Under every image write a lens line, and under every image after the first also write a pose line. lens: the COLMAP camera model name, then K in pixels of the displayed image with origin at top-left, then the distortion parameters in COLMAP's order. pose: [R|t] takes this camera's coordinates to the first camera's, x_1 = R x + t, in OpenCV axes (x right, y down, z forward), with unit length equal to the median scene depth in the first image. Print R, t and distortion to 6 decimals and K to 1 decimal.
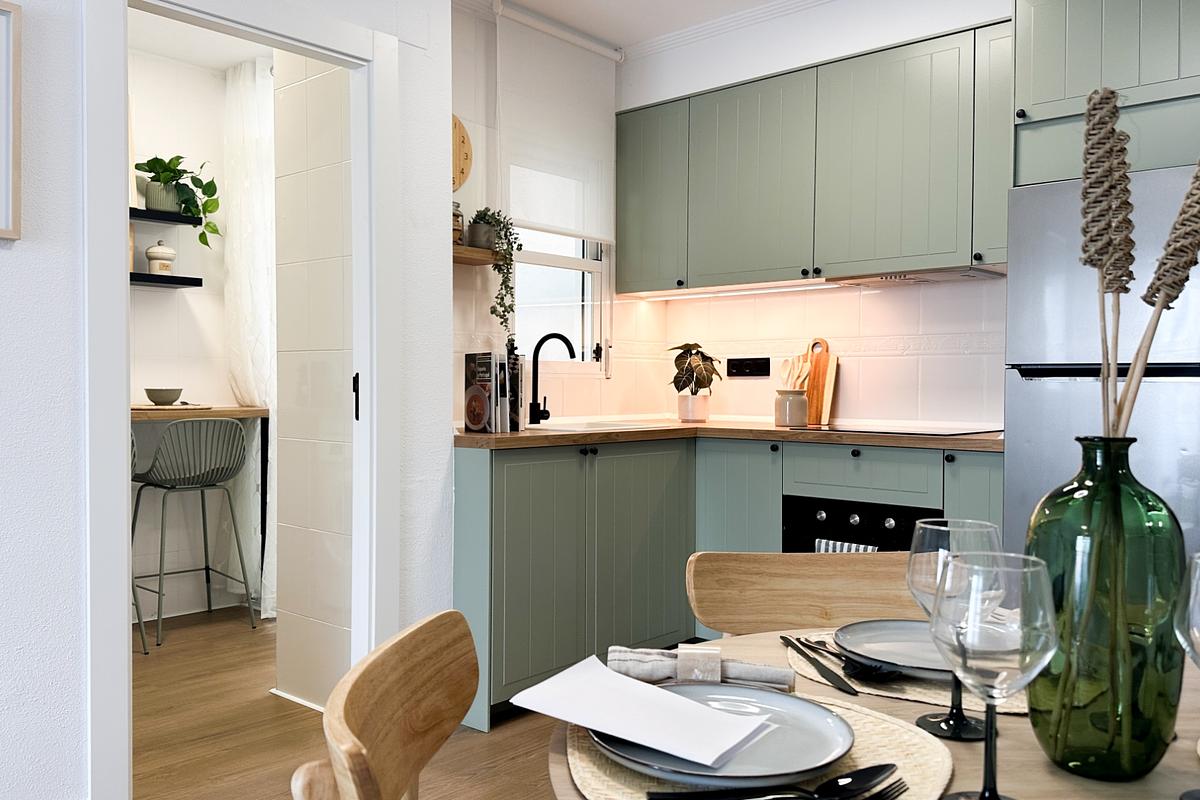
lens RADIAL K [[1002.9, 0, 575.9], [0, 1002.9, 407.8], [0, 0, 1]] dist [0.093756, -0.089197]
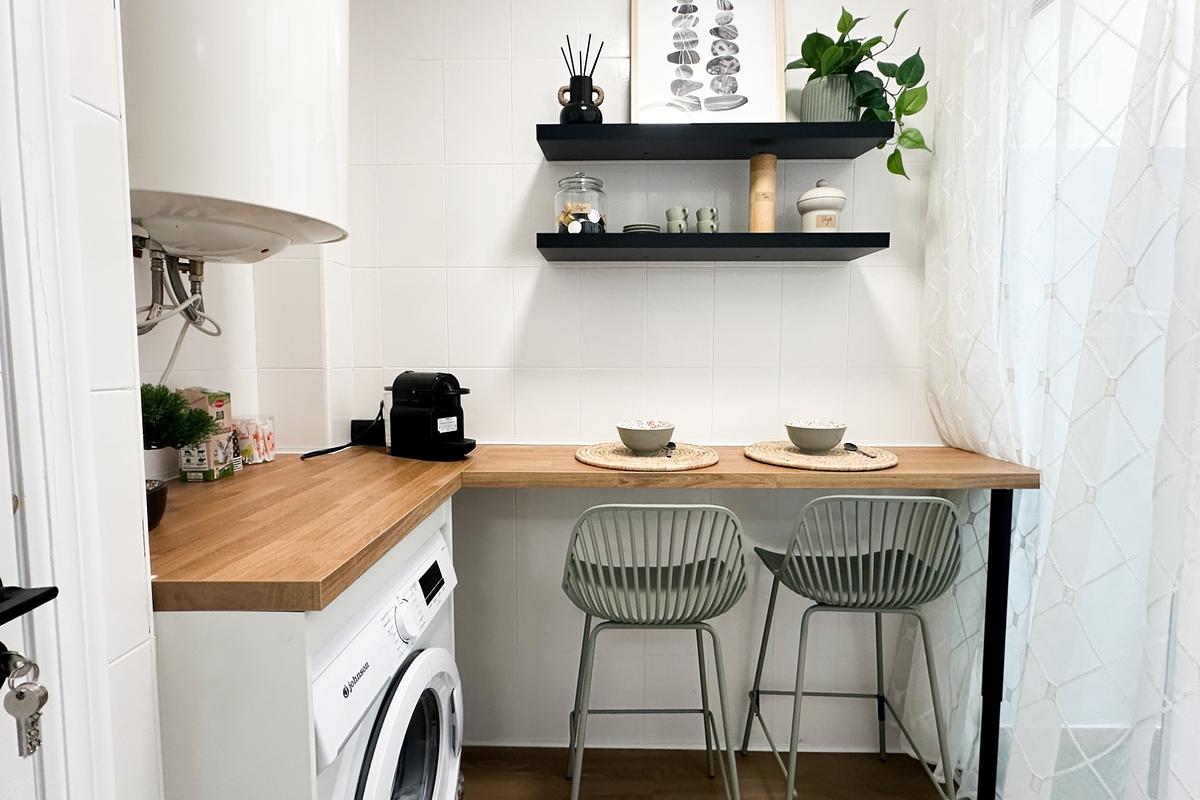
lens RADIAL K [[565.7, 0, 594.7], [0, 565.7, 397.7], [0, 0, 1]] dist [0.001757, -0.002116]
pose [[0.669978, 0.048117, -0.740820, -0.237561], [-0.012067, 0.998471, 0.053938, -0.049513], [0.742282, -0.027198, 0.669535, 0.657558]]
